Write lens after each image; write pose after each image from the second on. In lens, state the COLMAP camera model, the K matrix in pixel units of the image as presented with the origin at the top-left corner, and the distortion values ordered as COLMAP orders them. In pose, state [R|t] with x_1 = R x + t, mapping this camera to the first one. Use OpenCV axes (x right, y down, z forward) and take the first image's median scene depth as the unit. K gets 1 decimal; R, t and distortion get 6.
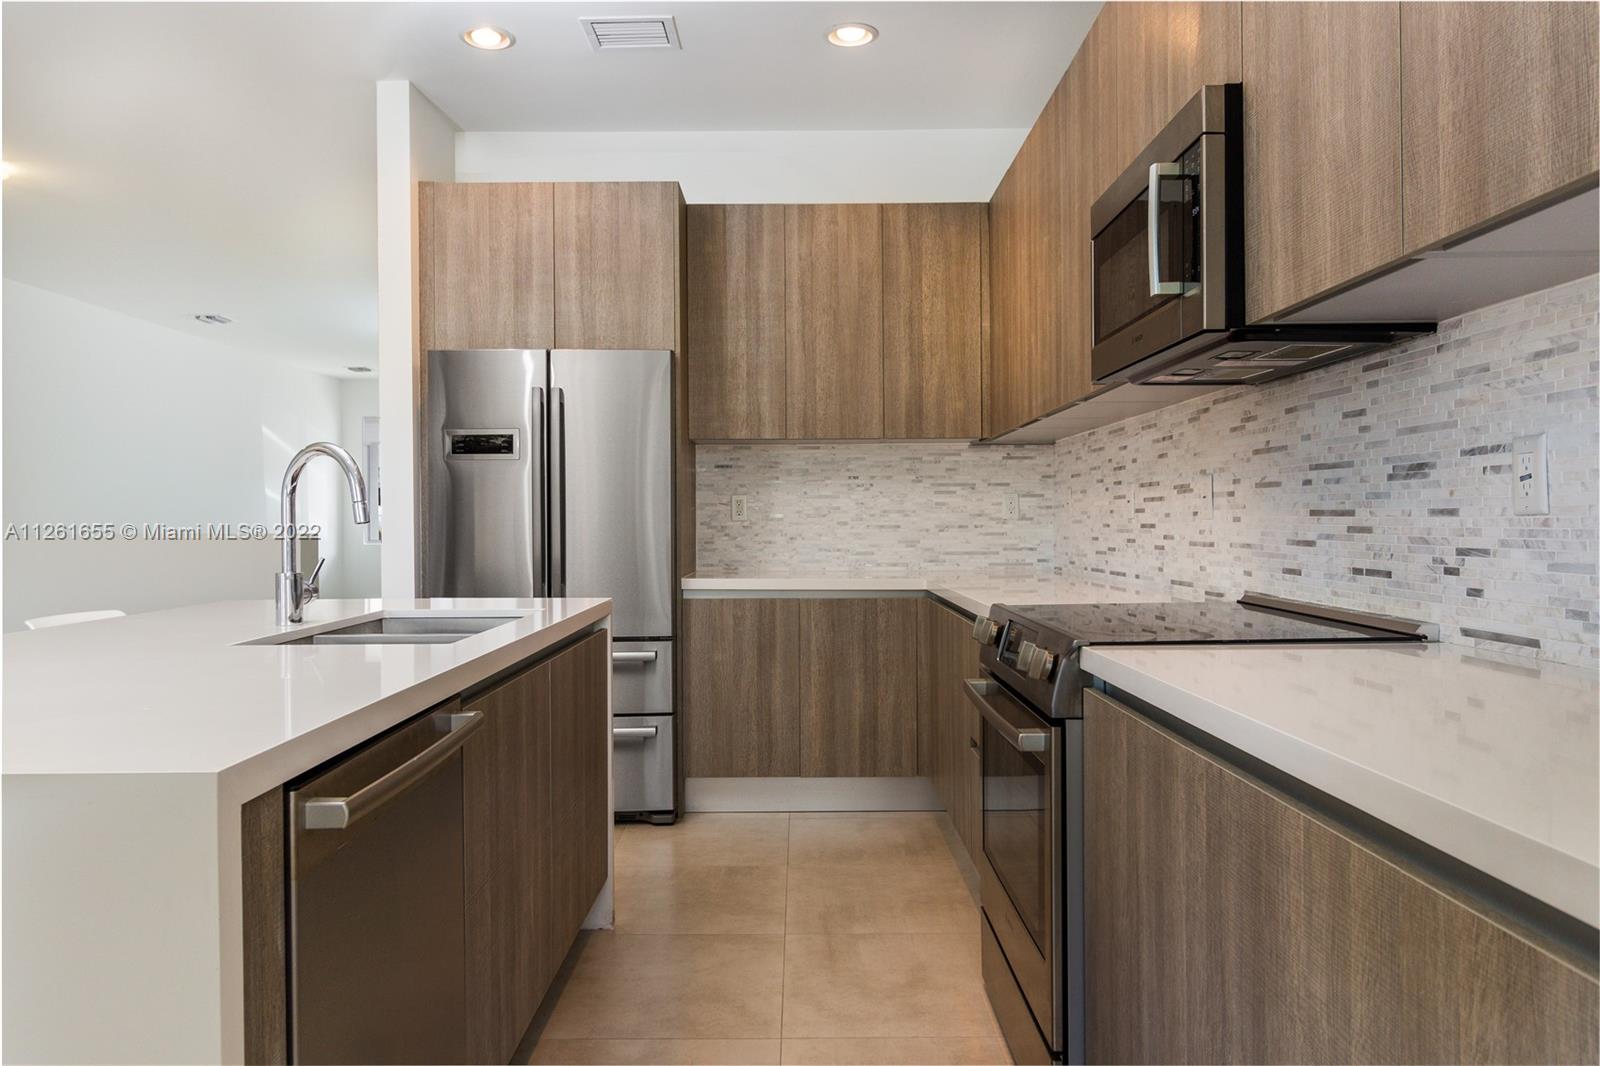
lens RADIAL K [[1101.3, 0, 800.0], [0, 1101.3, 533.0], [0, 0, 1]] dist [-0.001023, 0.002415]
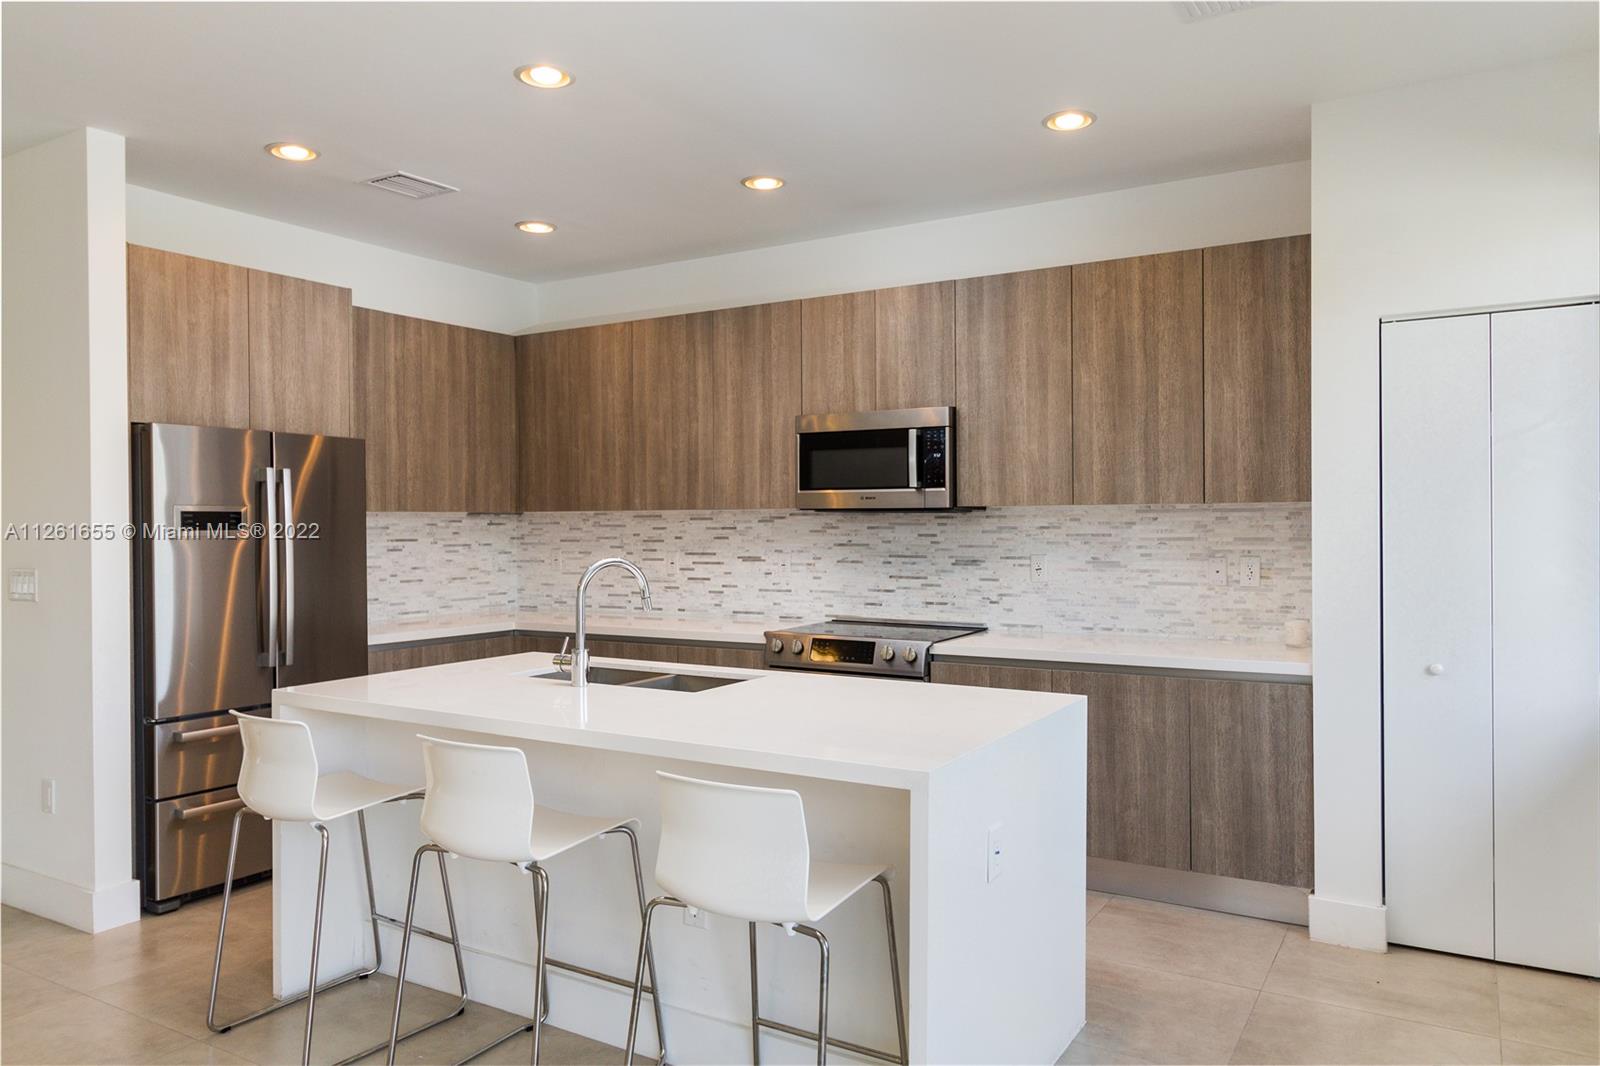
lens RADIAL K [[1101.3, 0, 800.0], [0, 1101.3, 533.0], [0, 0, 1]] dist [-0.001023, 0.002415]
pose [[0.521103, -0.005722, 0.853475, -0.842650], [0.012547, 0.999921, -0.000957, -0.059779], [-0.853402, 0.011208, 0.521133, 0.012384]]
